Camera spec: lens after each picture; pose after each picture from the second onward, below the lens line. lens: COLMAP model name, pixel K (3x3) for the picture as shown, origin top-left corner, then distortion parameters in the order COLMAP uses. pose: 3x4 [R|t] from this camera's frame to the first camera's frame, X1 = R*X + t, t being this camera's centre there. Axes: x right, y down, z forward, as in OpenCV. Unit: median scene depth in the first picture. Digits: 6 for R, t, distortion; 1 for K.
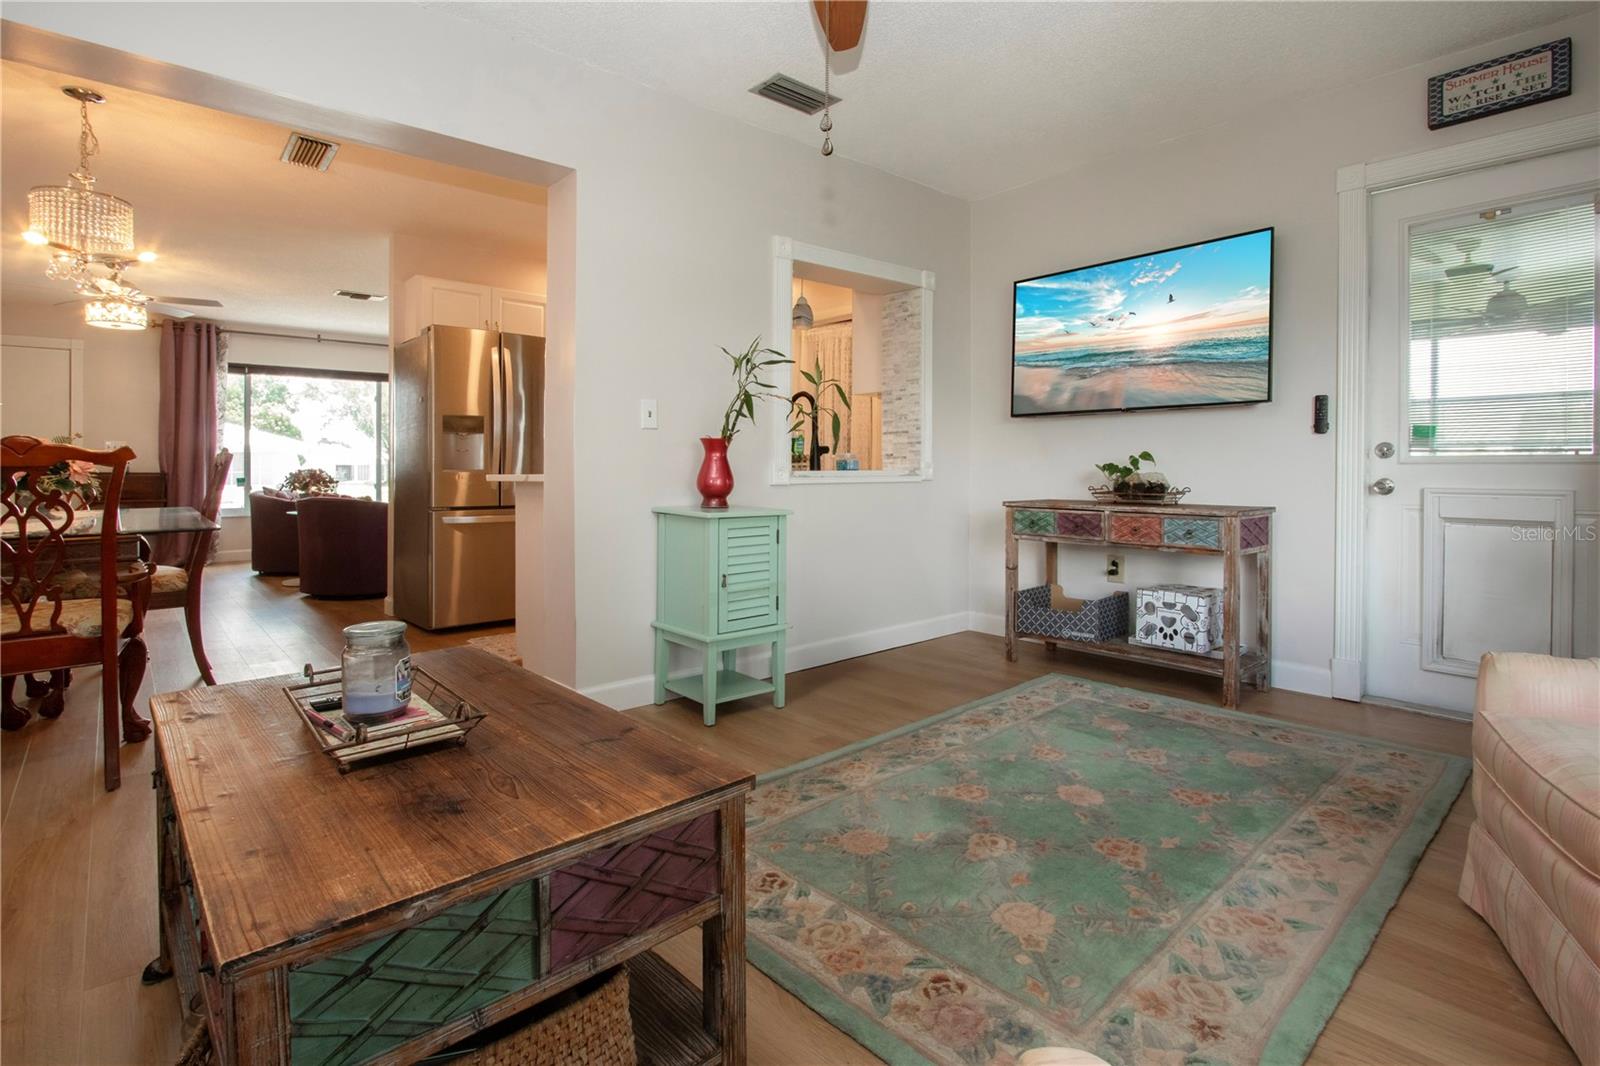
lens RADIAL K [[771.5, 0, 806.1], [0, 771.5, 468.4], [0, 0, 1]] dist [0.000336, 0.000081]
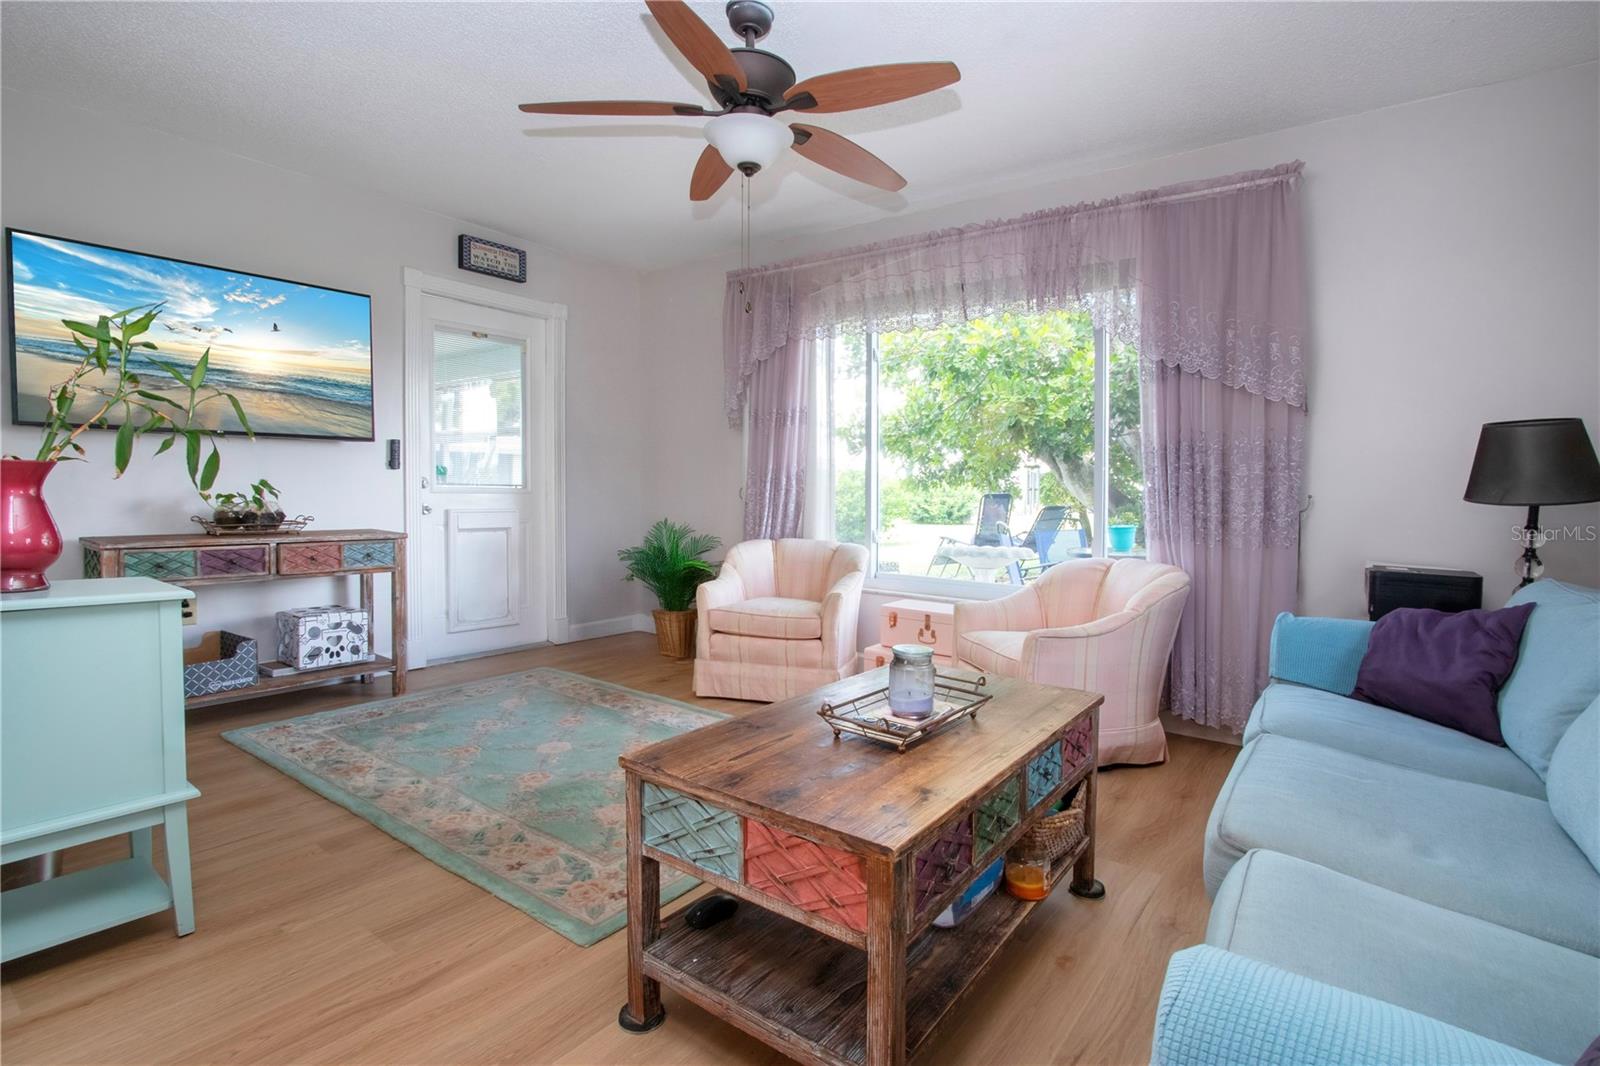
lens RADIAL K [[813.5, 0, 803.2], [0, 813.5, 469.8], [0, 0, 1]] dist [-0.024821, 0.007310]
pose [[-0.180406, 0.014138, 0.983491, -0.756902], [-0.013544, 0.999766, -0.016856, -0.029189], [-0.983499, -0.016361, -0.180172, 0.564824]]
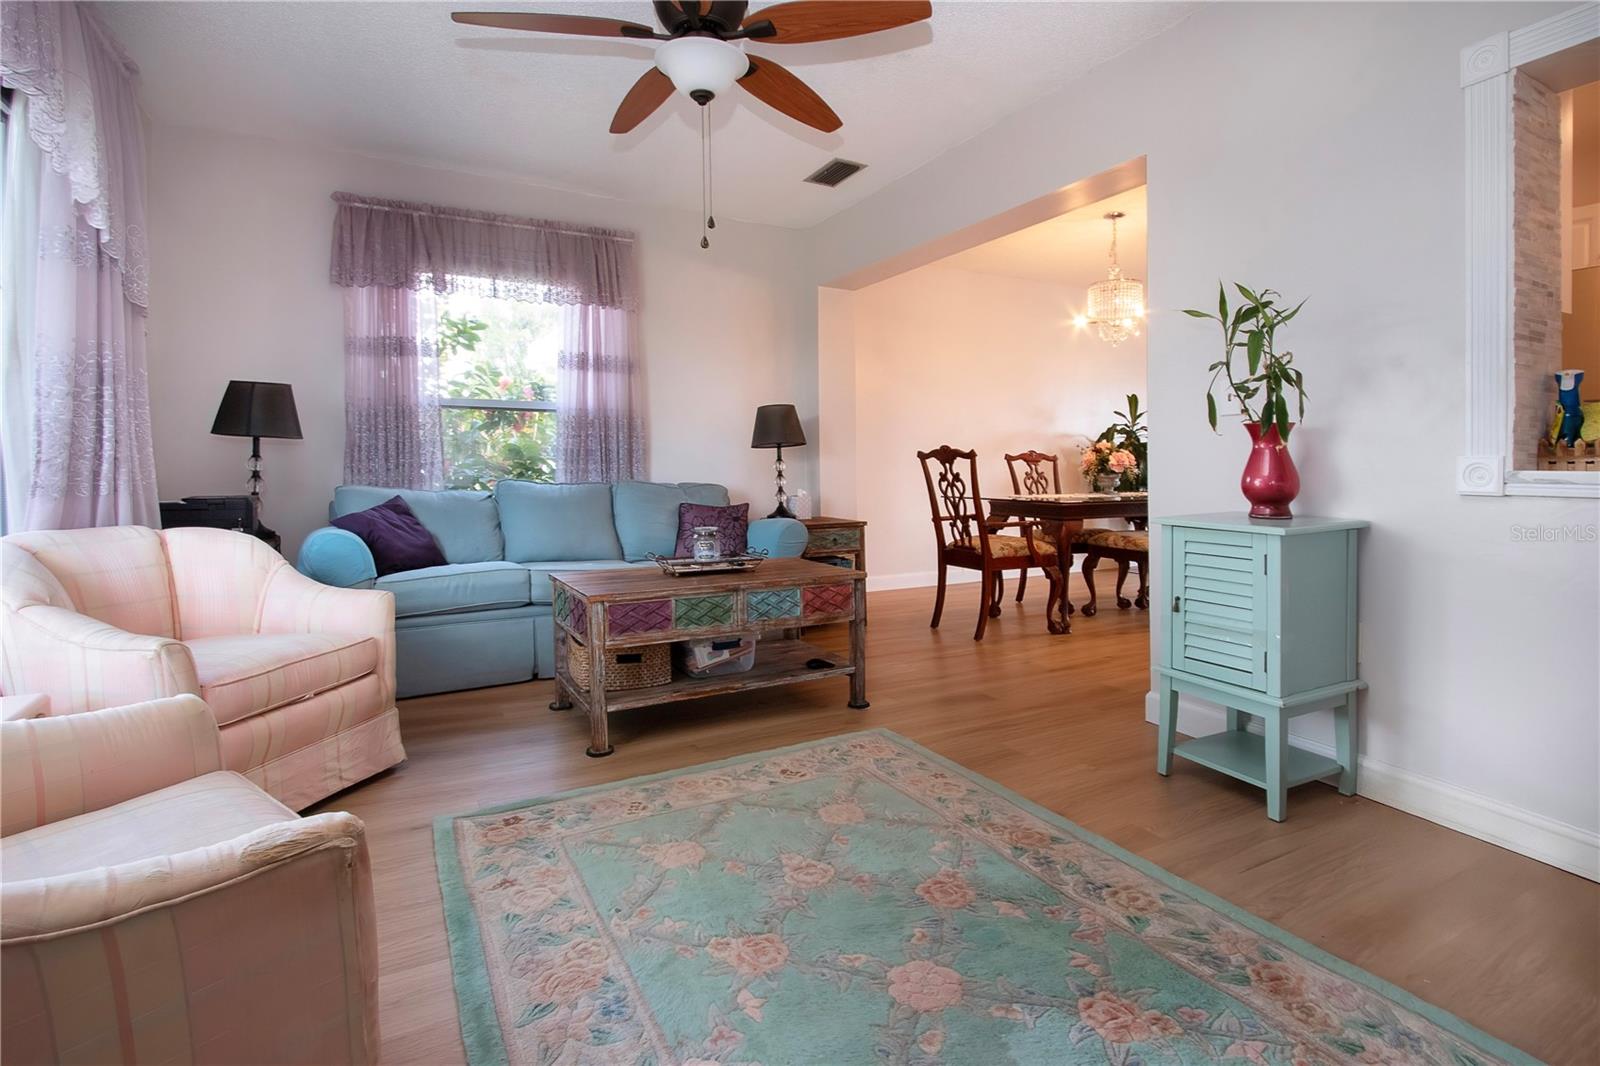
lens RADIAL K [[768.8, 0, 802.9], [0, 768.8, 491.4], [0, 0, 1]] dist [-0.015087, 0.000675]
pose [[-0.233975, 0.034418, -0.971633, 0.657742], [-0.000890, 0.999365, 0.035614, 0.001474], [0.972242, 0.009197, -0.233796, 0.713643]]
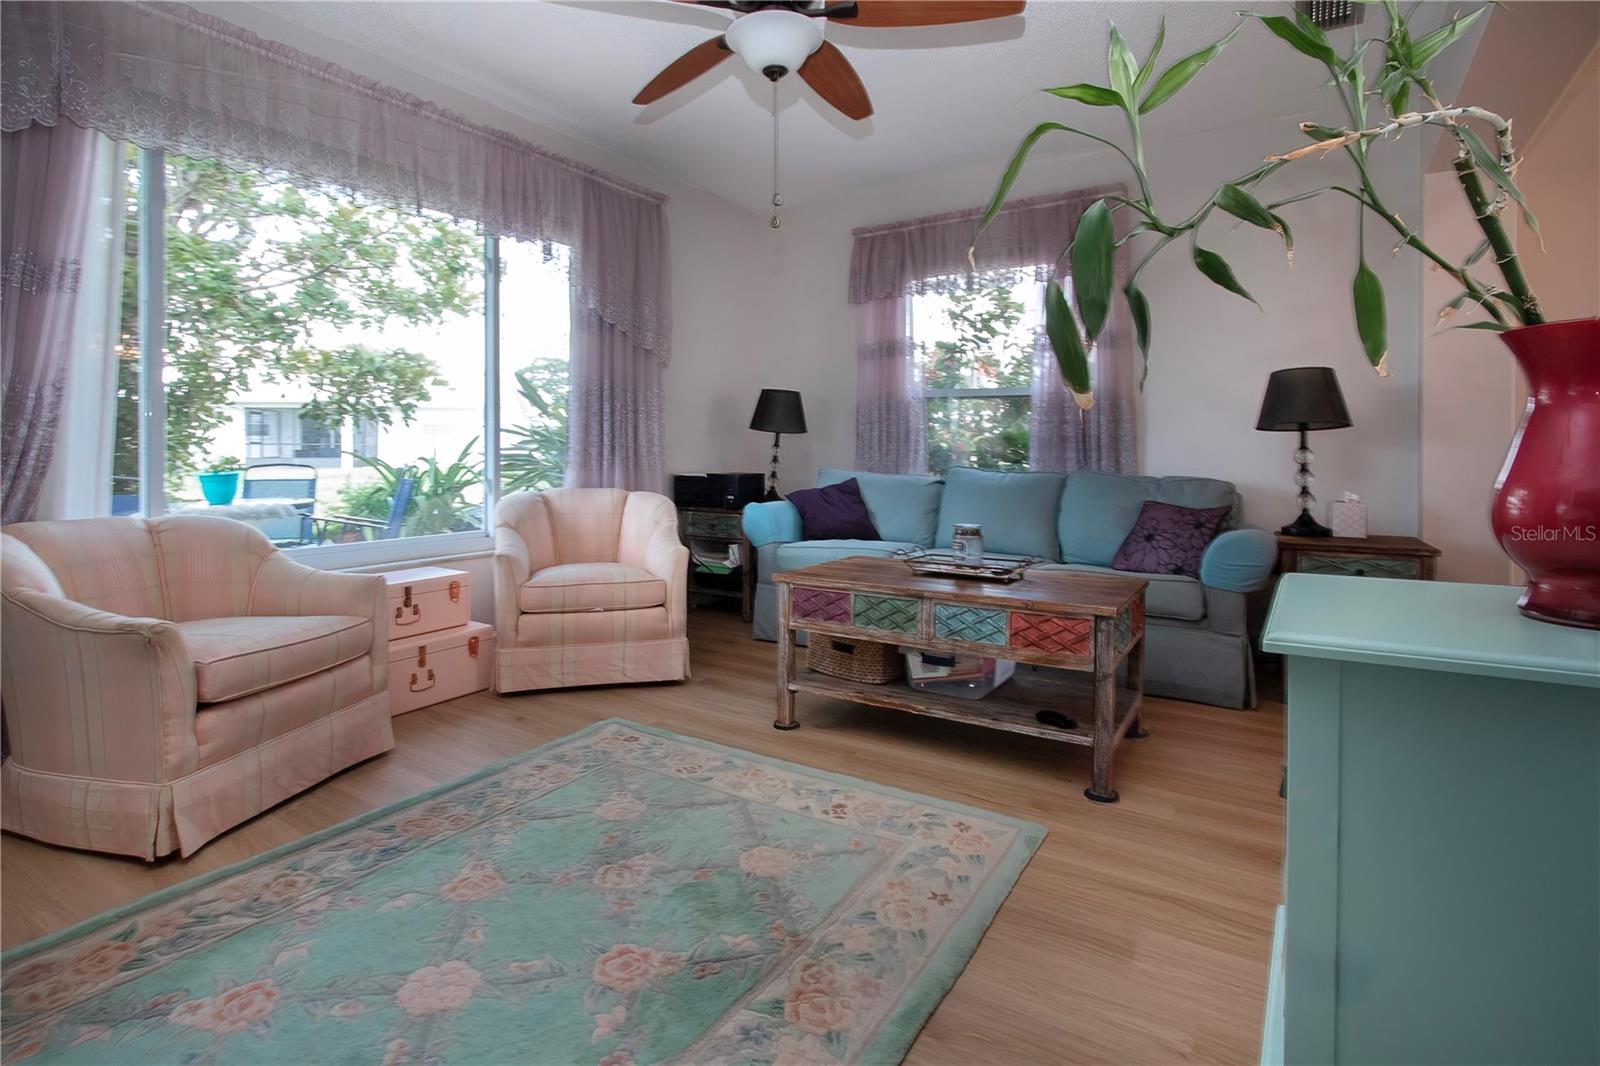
lens RADIAL K [[772.5, 0, 804.3], [0, 772.5, 475.7], [0, 0, 1]] dist [-0.022926, 0.000275]
pose [[-0.963381, 0.003395, -0.268115, 0.162774], [-0.005366, 0.999475, 0.031940, 0.002047], [0.268083, 0.032209, -0.962857, 1.116919]]
